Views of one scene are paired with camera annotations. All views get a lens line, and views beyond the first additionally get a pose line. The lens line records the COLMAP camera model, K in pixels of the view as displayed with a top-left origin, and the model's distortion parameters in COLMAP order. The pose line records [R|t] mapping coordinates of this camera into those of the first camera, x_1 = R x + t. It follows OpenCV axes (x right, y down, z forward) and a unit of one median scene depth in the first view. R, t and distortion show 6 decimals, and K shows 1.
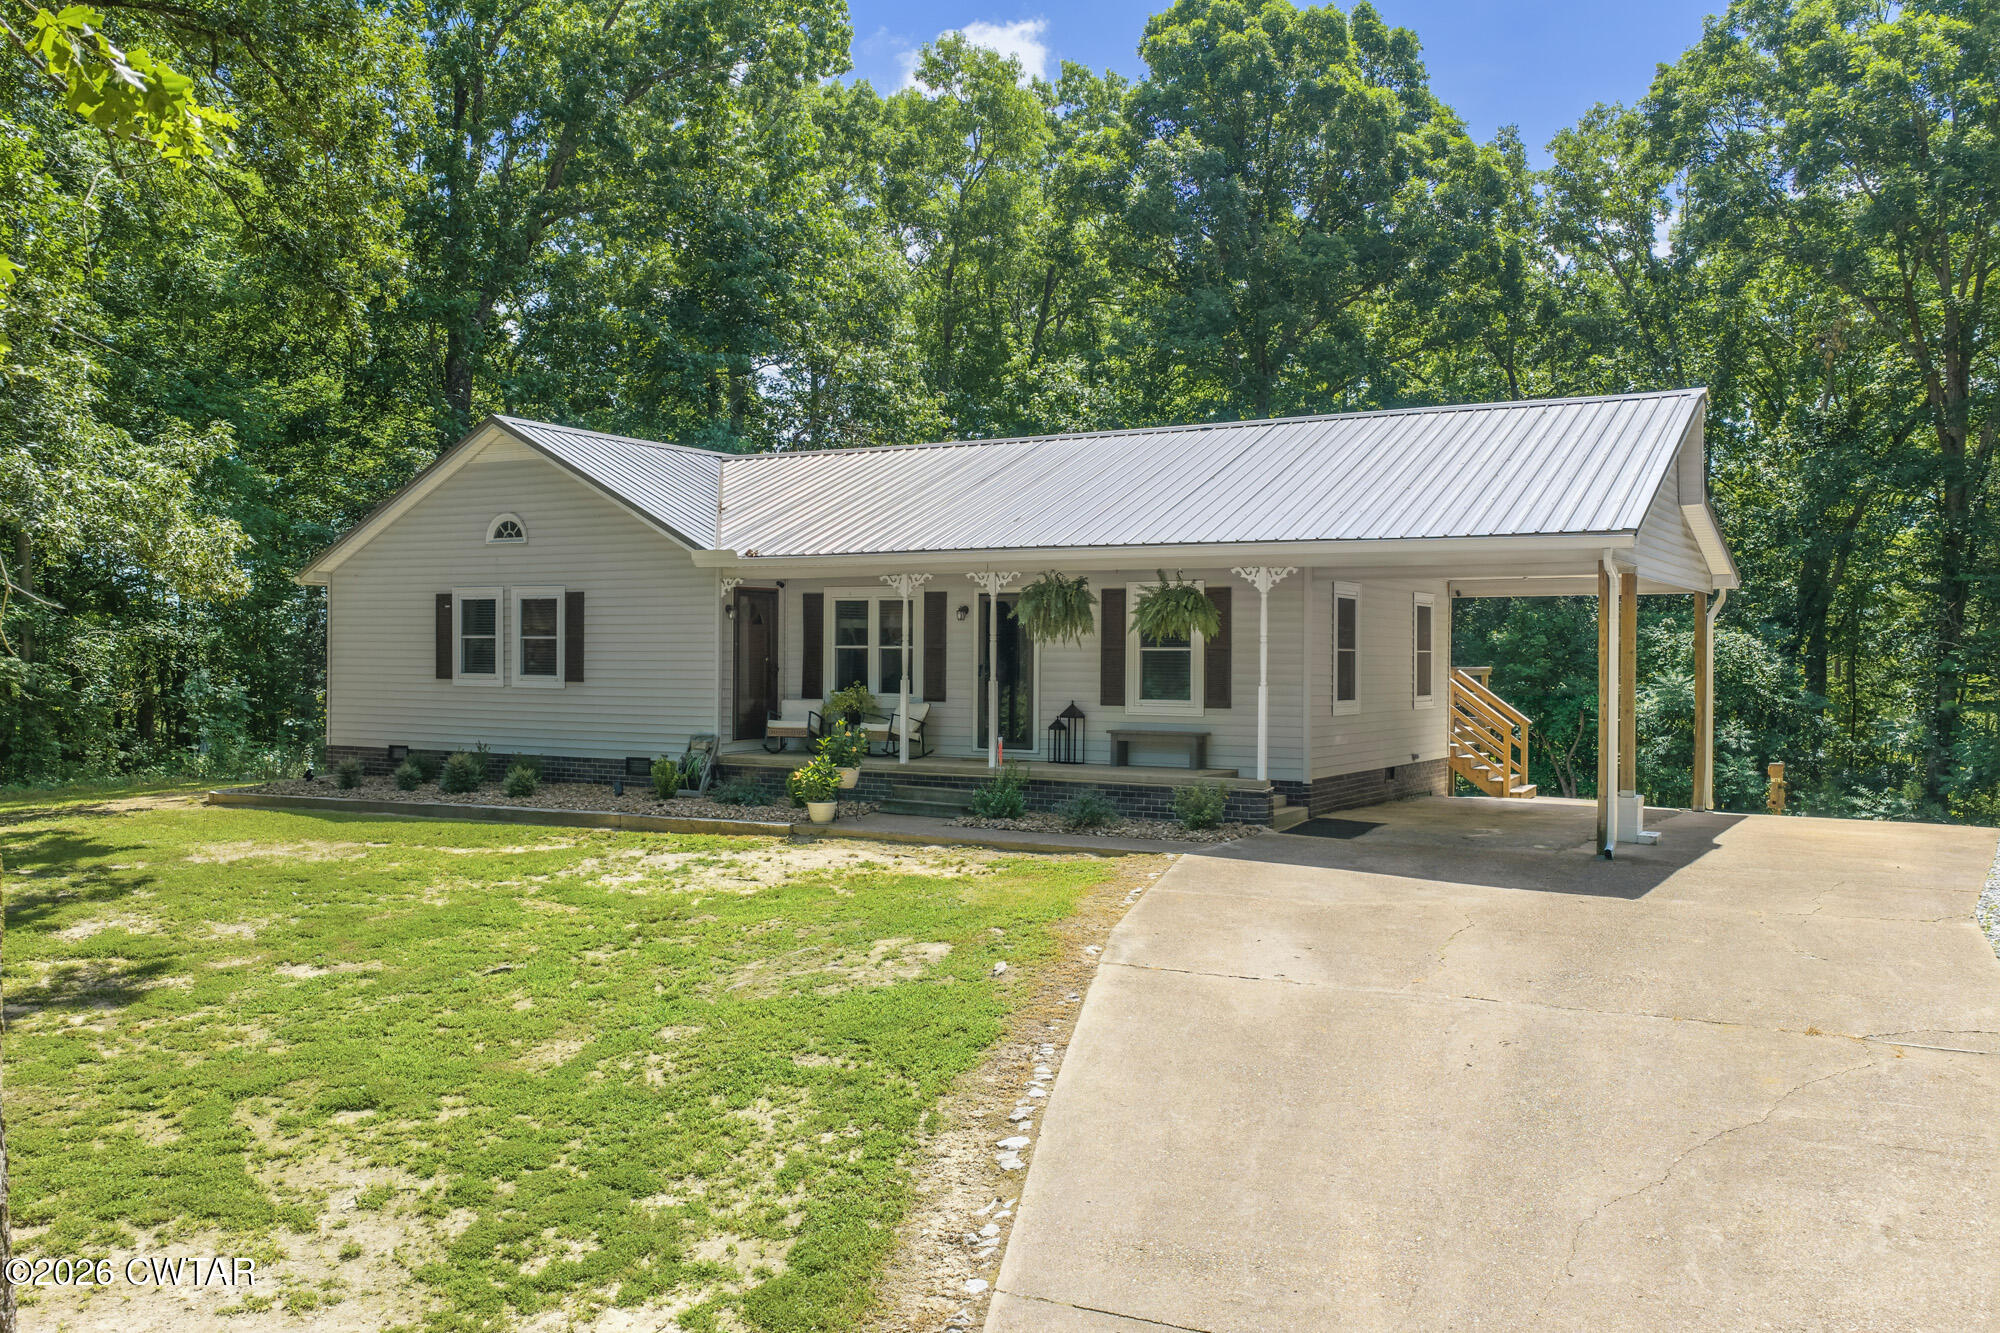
lens RADIAL K [[1657.7, 0, 1007.3], [0, 1657.7, 666.3], [0, 0, 1]] dist [0.014591, 0.001848]
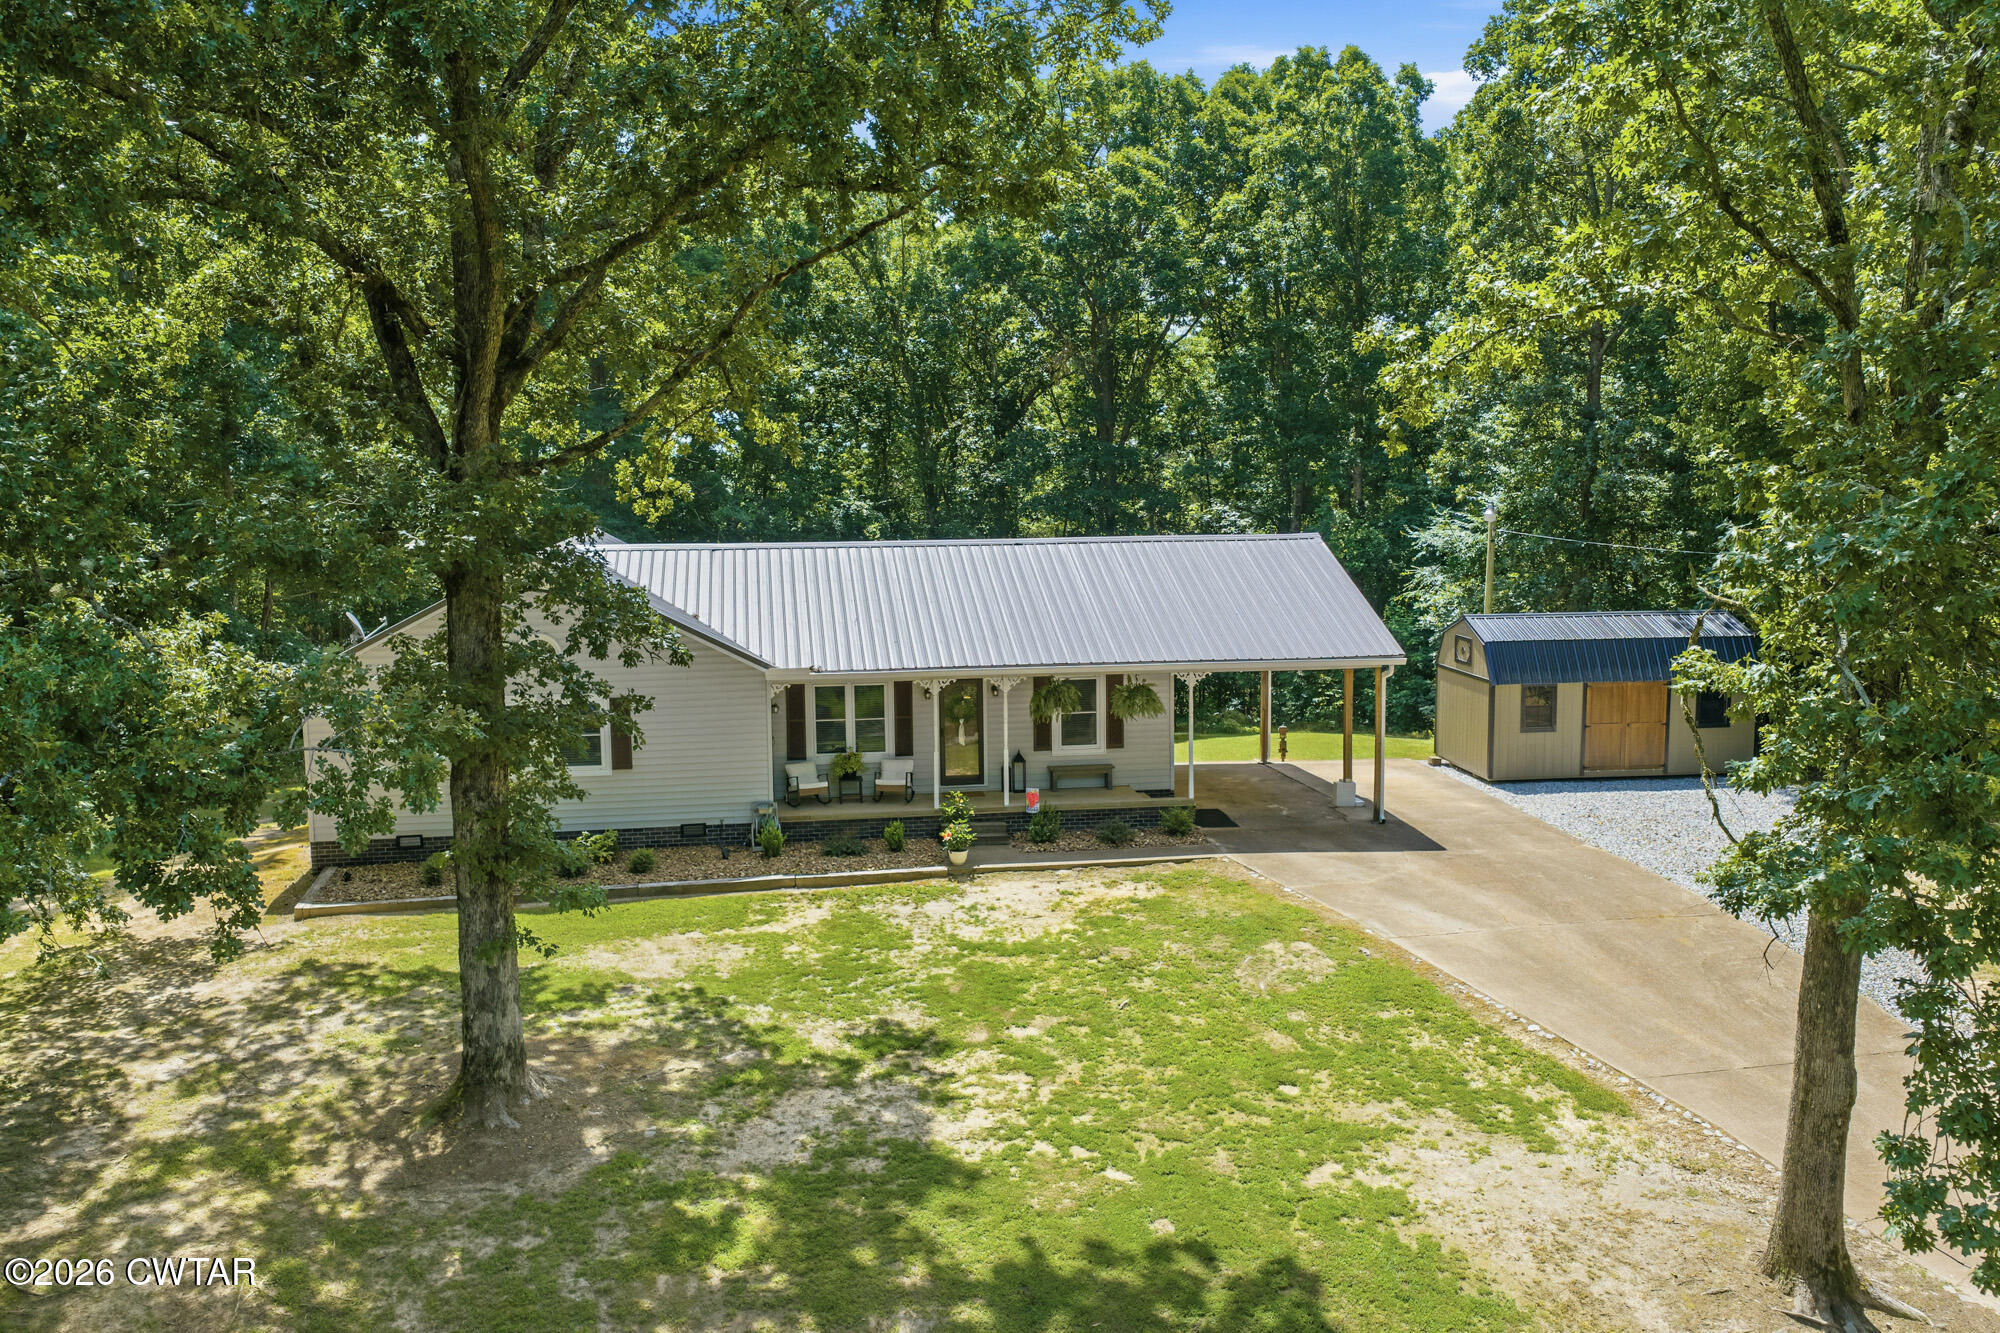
lens RADIAL K [[1669.4, 0, 1000.3], [0, 1669.4, 653.5], [0, 0, 1]] dist [-0.009025, -0.003438]
pose [[0.781340, -0.085407, 0.618234, -0.836002], [0.018396, 0.993313, 0.113974, -0.221621], [-0.623834, -0.077679, 0.777687, -0.144523]]
